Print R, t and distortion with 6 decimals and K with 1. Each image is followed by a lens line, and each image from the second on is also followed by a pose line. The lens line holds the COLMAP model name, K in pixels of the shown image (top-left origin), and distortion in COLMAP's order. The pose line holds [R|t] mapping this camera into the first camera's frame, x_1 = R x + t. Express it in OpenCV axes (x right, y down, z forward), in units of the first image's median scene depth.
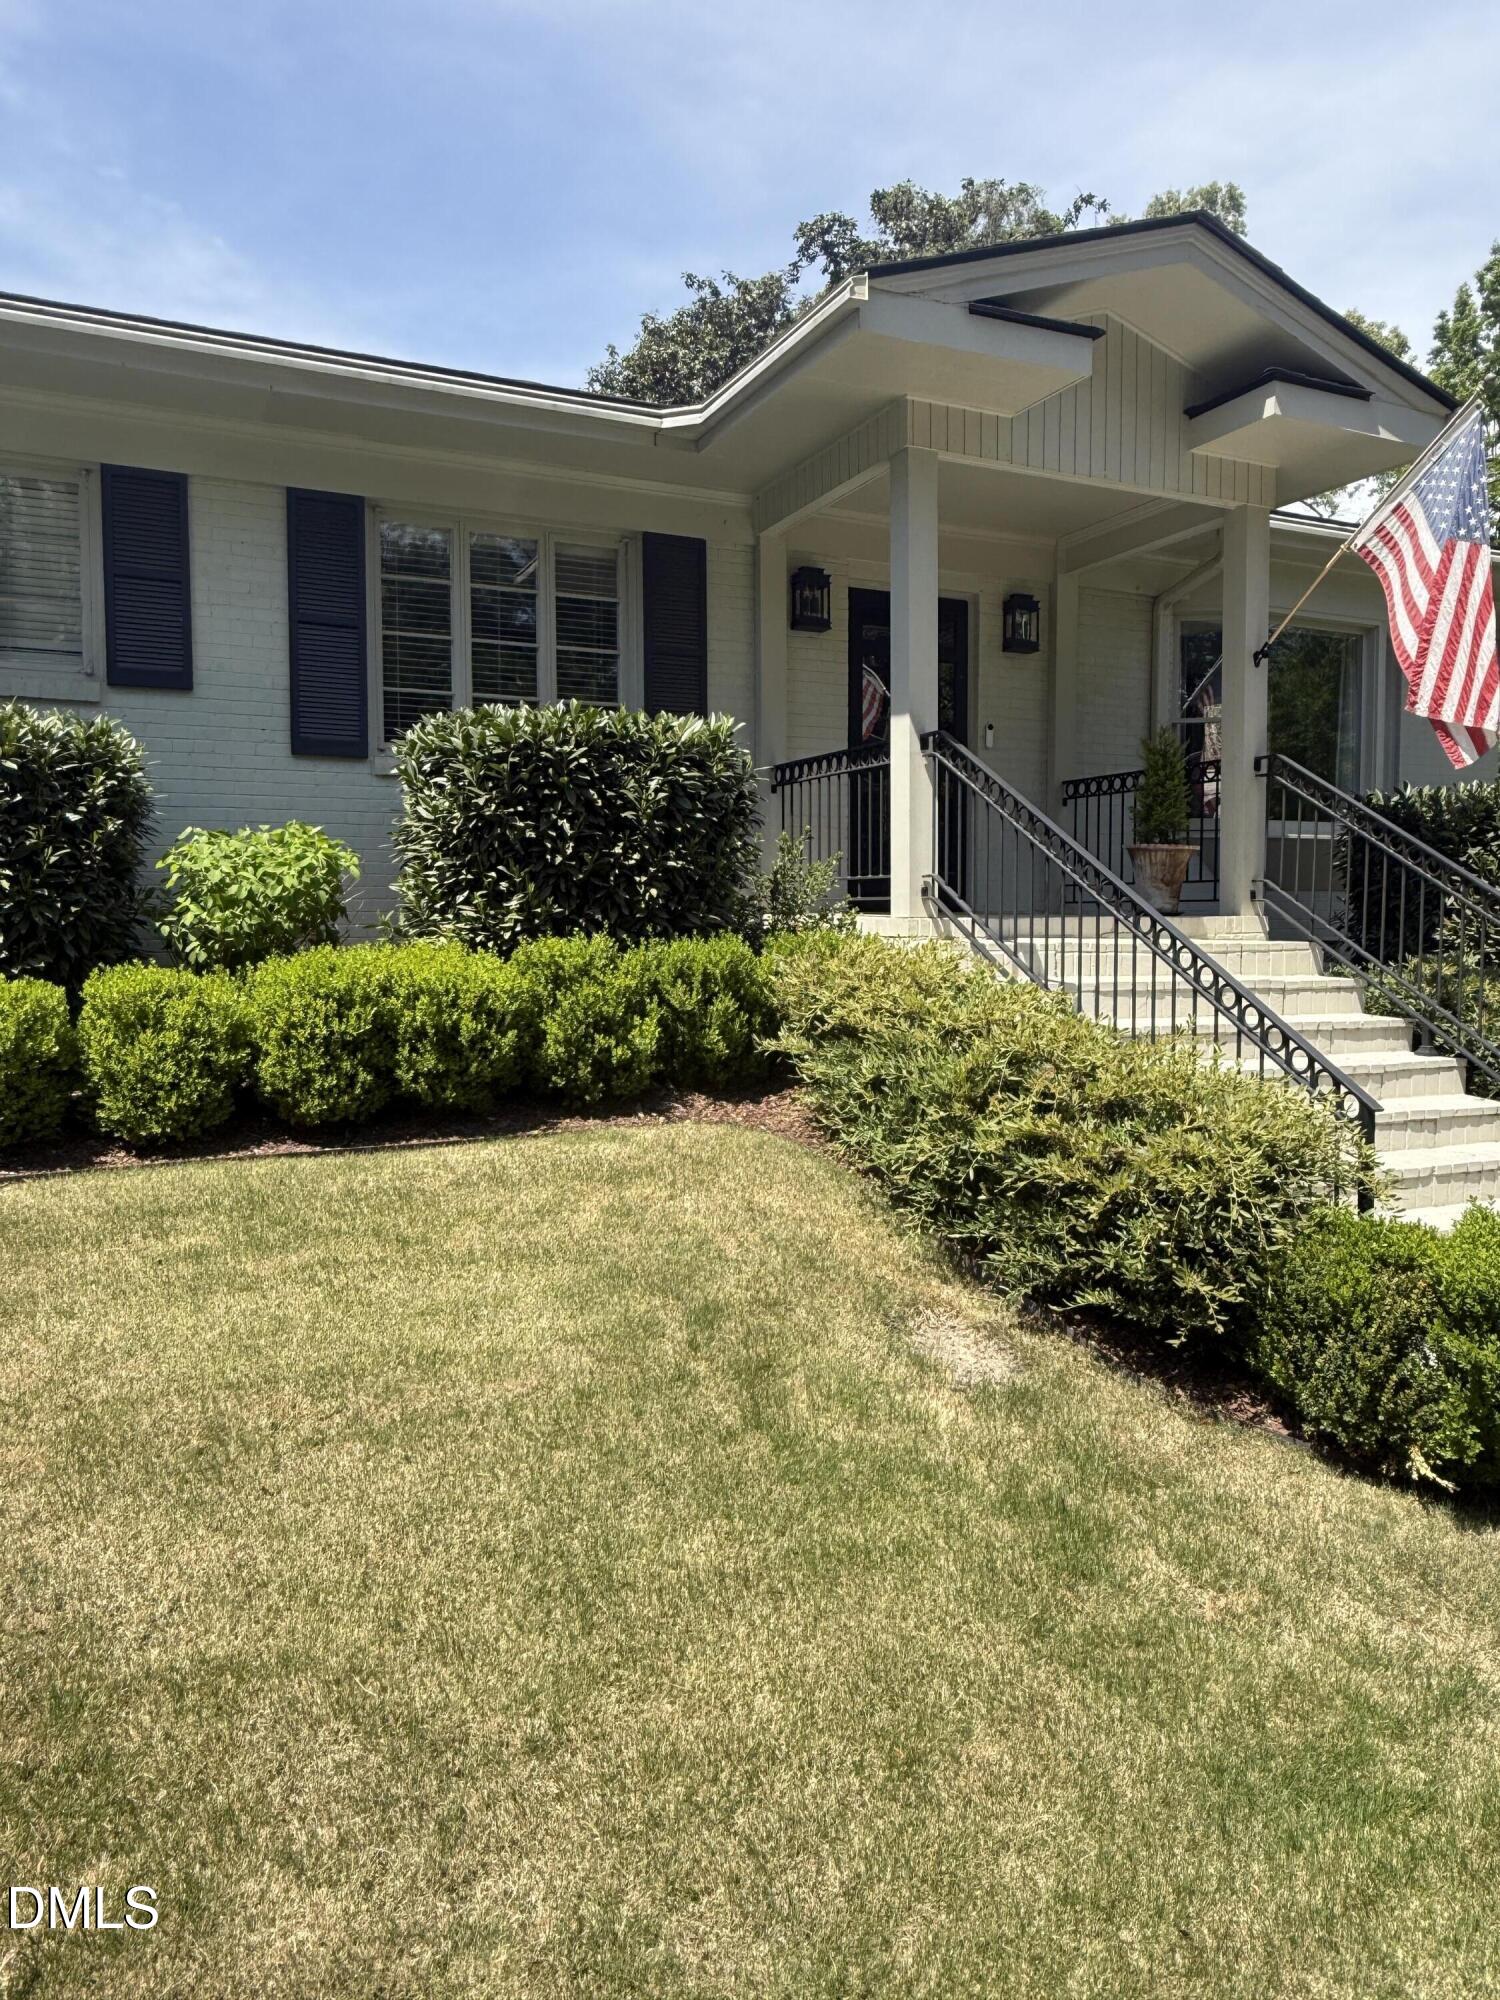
lens RADIAL K [[1353.5, 0, 750.0], [0, 1353.5, 1000.0], [0, 0, 1]] dist [0.006336, 0.000840]
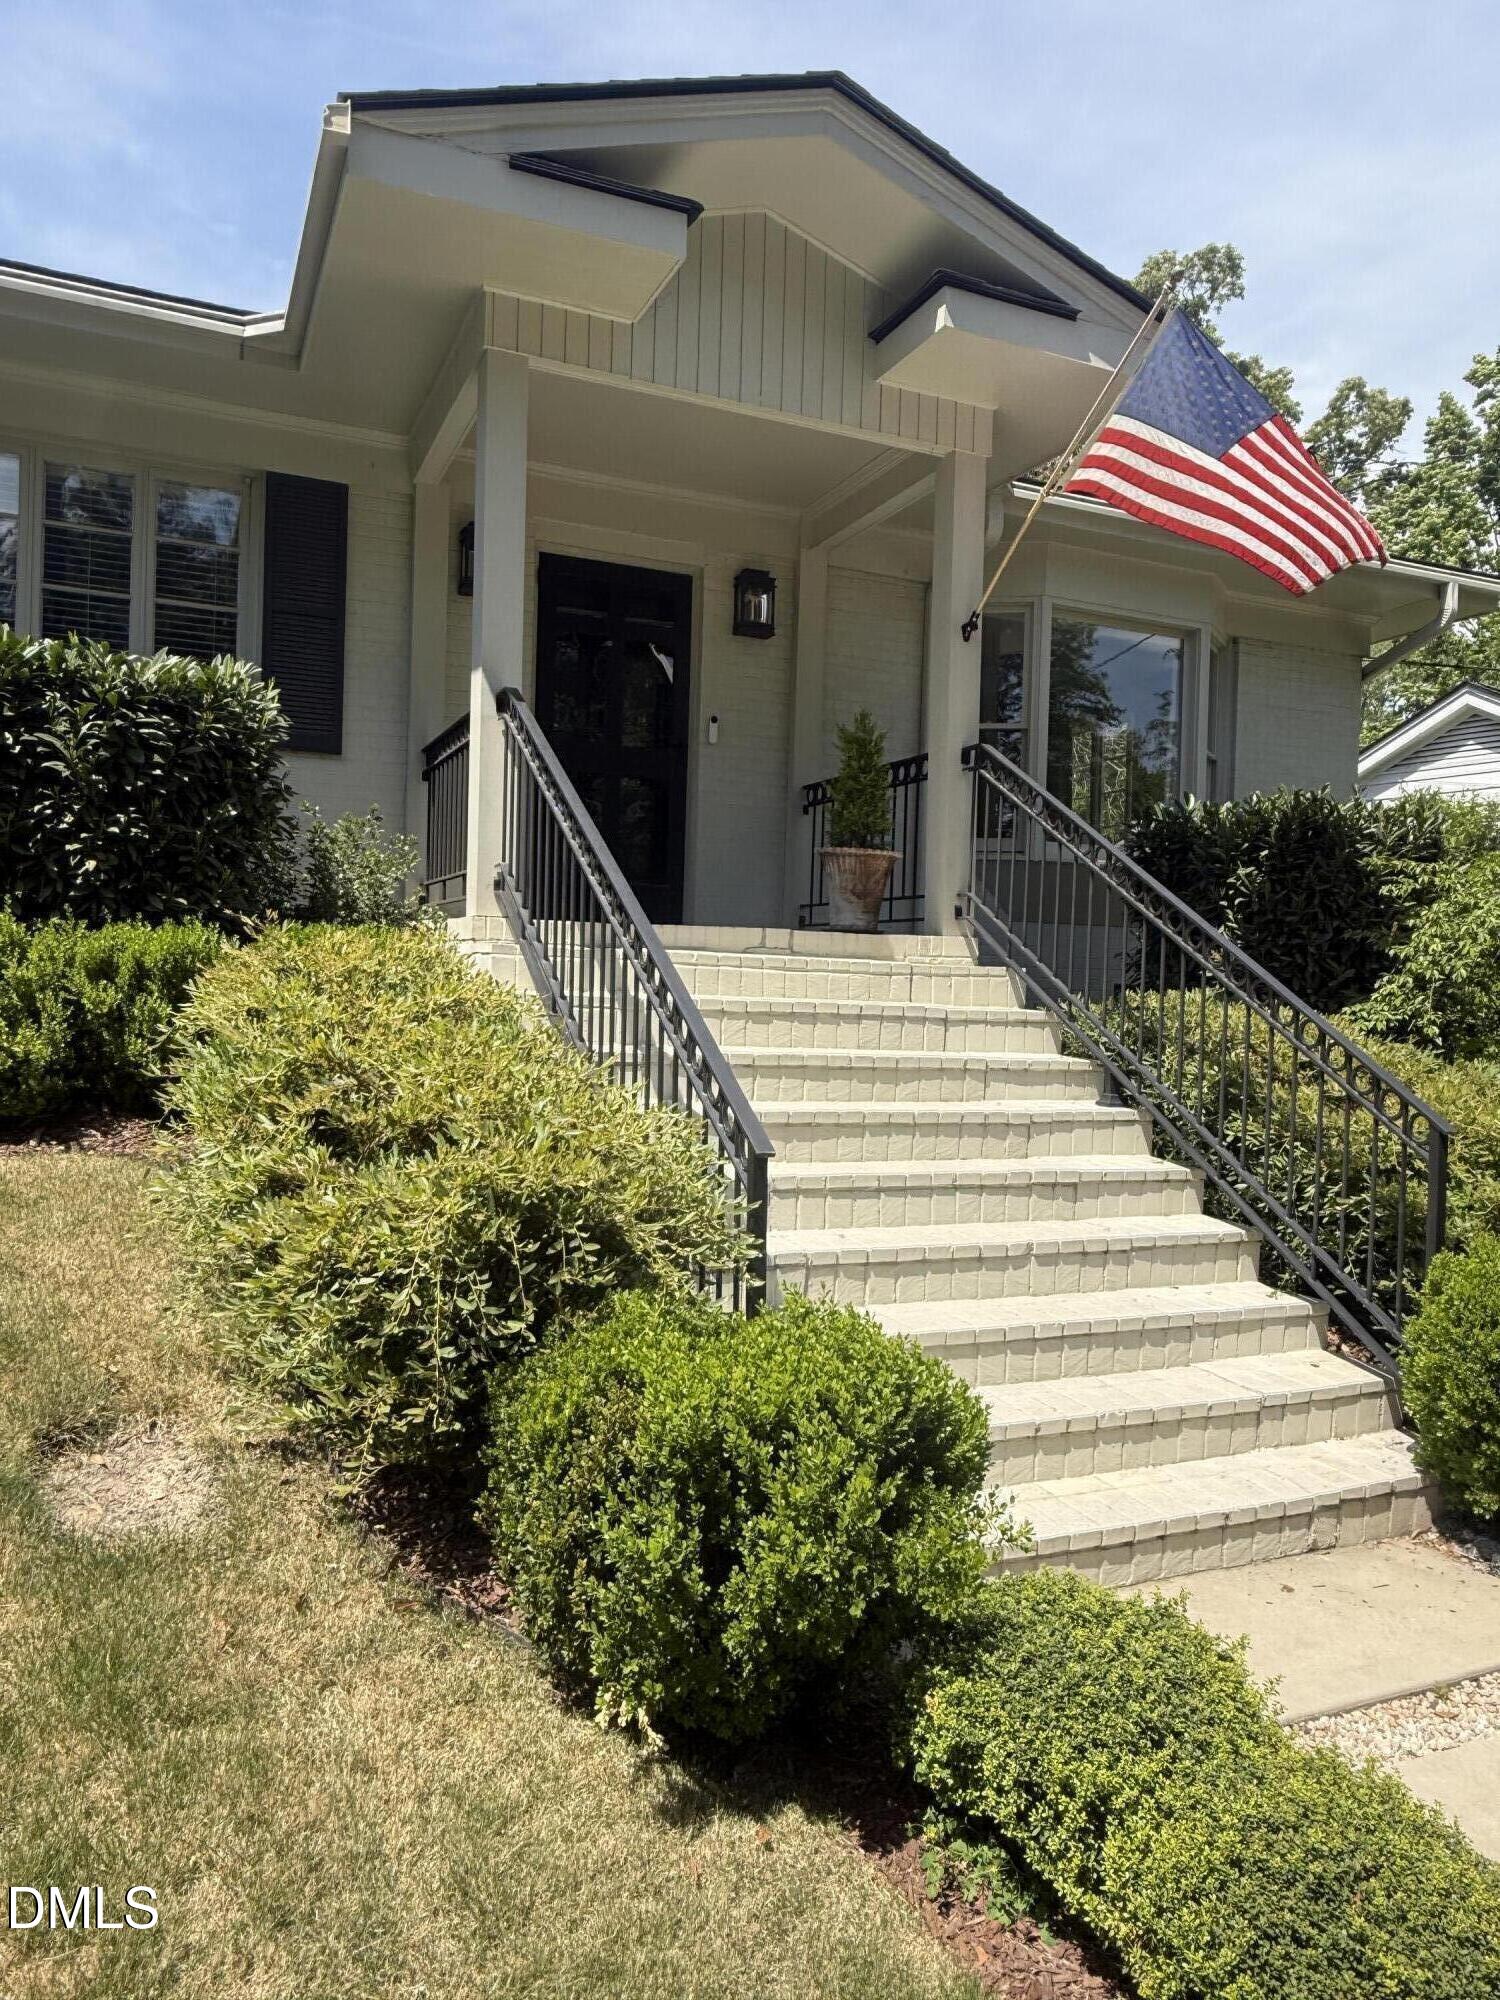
lens RADIAL K [[1353.1, 0, 761.7], [0, 1353.1, 992.8], [0, 0, 1]] dist [0.009701, 0.005586]
pose [[0.999280, 0.030572, -0.022476, 0.307513], [-0.031709, 0.998136, -0.052143, 0.022301], [0.020840, 0.052818, 0.998387, 0.191248]]
